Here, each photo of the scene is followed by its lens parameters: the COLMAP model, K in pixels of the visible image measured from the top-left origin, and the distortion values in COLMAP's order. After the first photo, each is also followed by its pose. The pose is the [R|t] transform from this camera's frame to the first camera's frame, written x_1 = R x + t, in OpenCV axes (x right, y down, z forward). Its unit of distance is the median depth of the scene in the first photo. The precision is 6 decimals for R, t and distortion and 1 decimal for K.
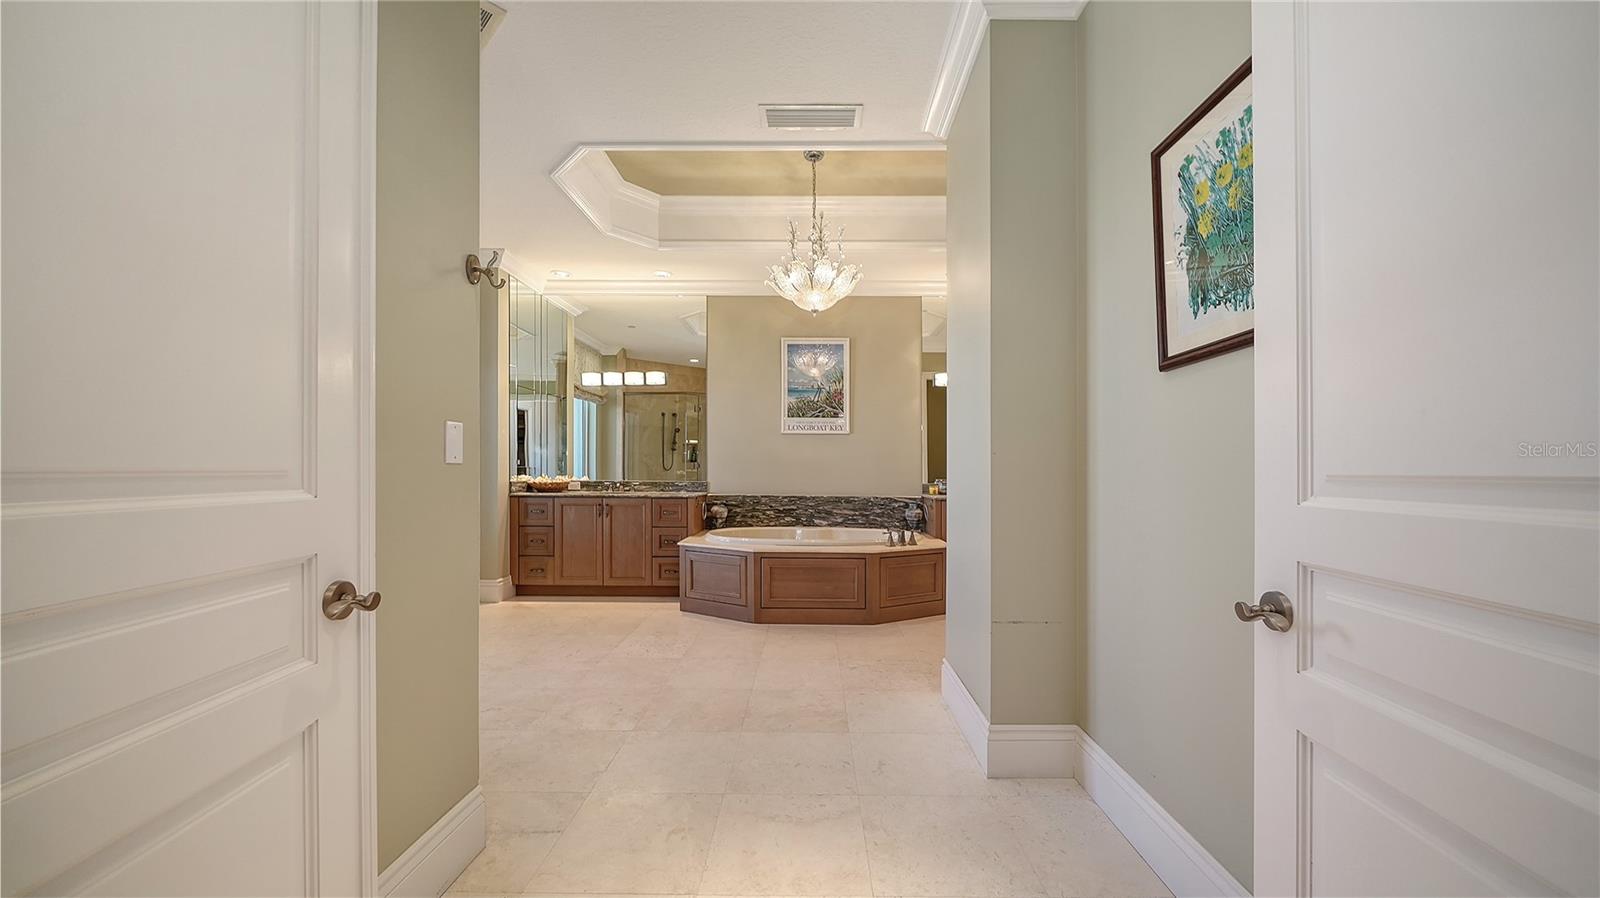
lens RADIAL K [[559.5, 0, 805.1], [0, 559.5, 468.9], [0, 0, 1]] dist [-0.007030, -0.000729]
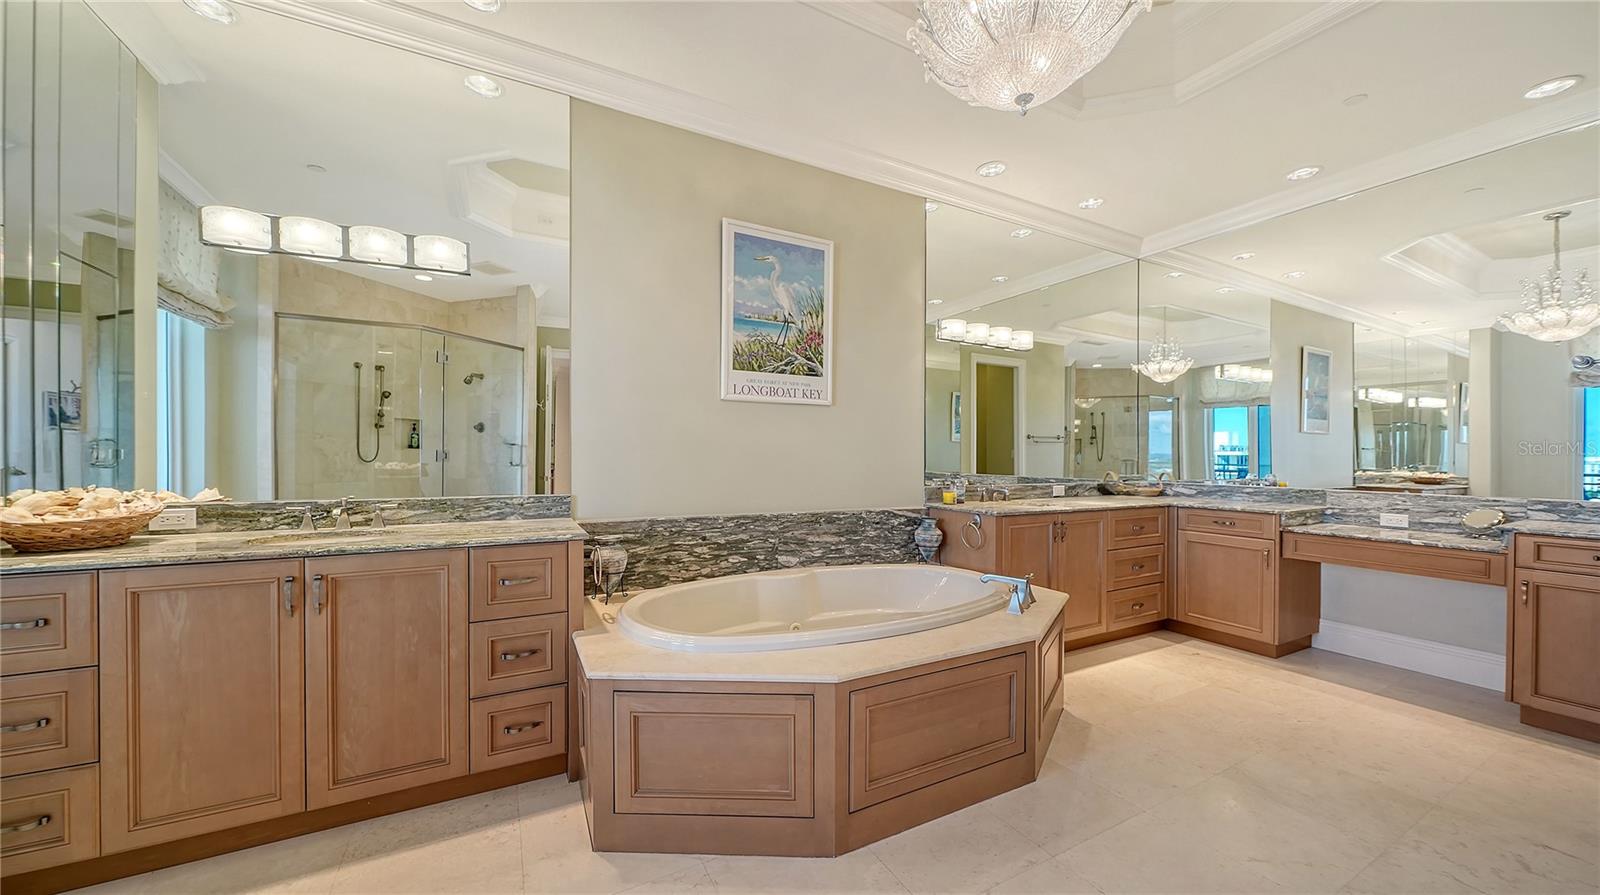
lens RADIAL K [[559.5, 0, 797.9], [0, 559.5, 457.1], [0, 0, 1]] dist [-0.007030, -0.000729]
pose [[0.876307, -0.001462, 0.481751, -0.235084], [-0.000646, 0.999991, 0.004209, -0.010781], [-0.481753, -0.004000, 0.876298, 0.501972]]
